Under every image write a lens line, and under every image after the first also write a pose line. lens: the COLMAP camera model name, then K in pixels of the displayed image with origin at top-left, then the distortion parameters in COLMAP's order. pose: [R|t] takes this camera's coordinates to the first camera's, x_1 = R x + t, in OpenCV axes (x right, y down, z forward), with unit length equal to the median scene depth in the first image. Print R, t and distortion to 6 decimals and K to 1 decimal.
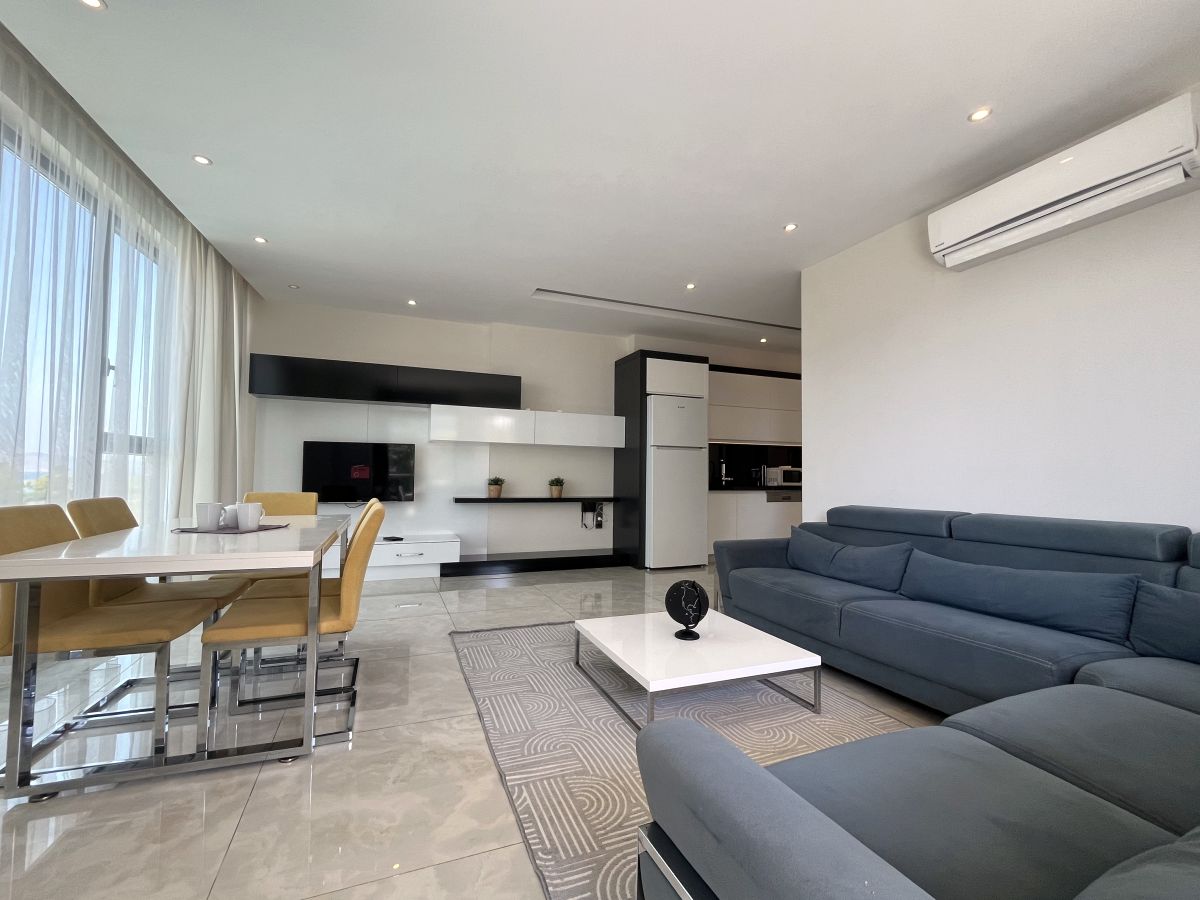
lens RADIAL K [[509.6, 0, 600.0], [0, 509.6, 450.0], [0, 0, 1]] dist [-0.007682, -0.000002]
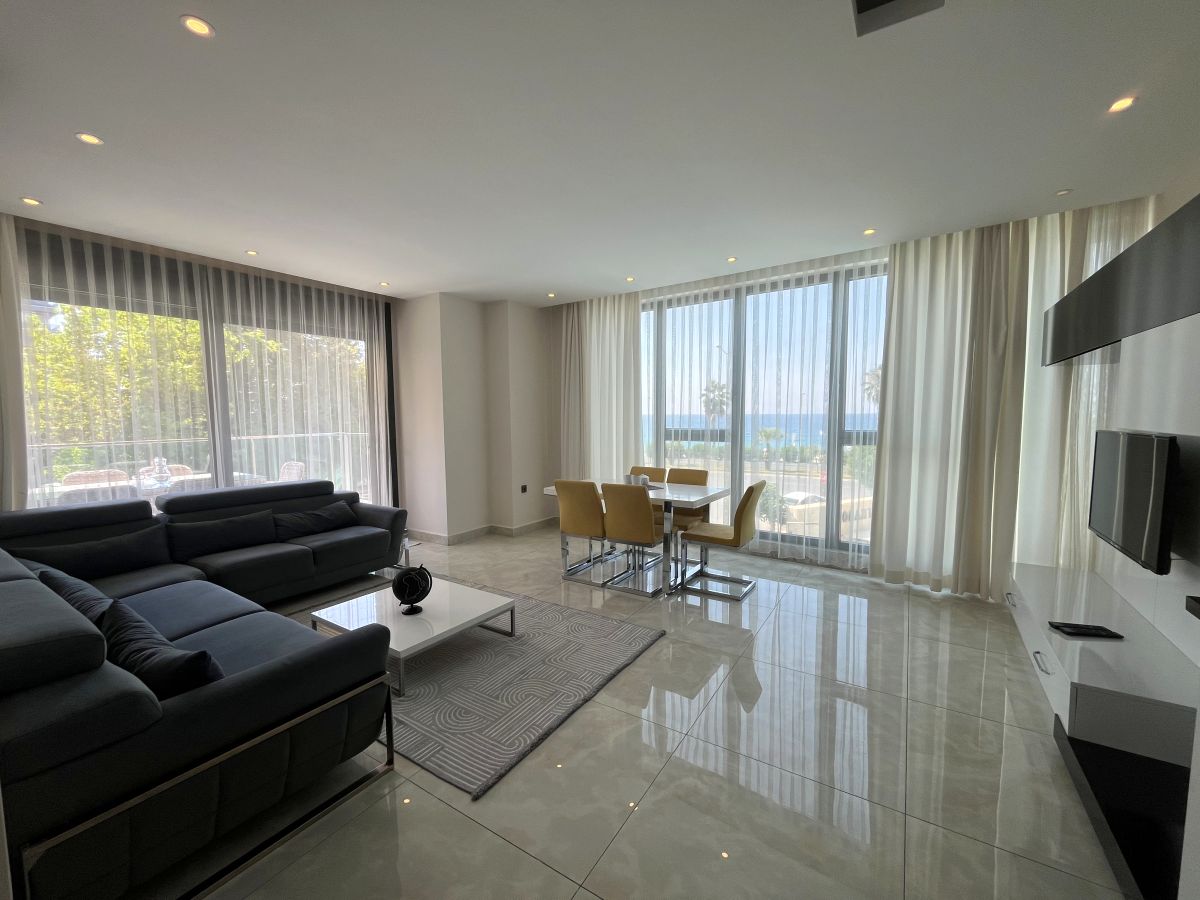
lens RADIAL K [[495.6, 0, 598.1], [0, 495.6, 452.8], [0, 0, 1]] dist [-0.001243, 0.000317]
pose [[-0.818698, 0.039649, -0.572854, 0.235212], [0.027031, 0.999168, 0.030524, -0.022256], [0.573588, 0.009505, -0.819089, 1.090732]]
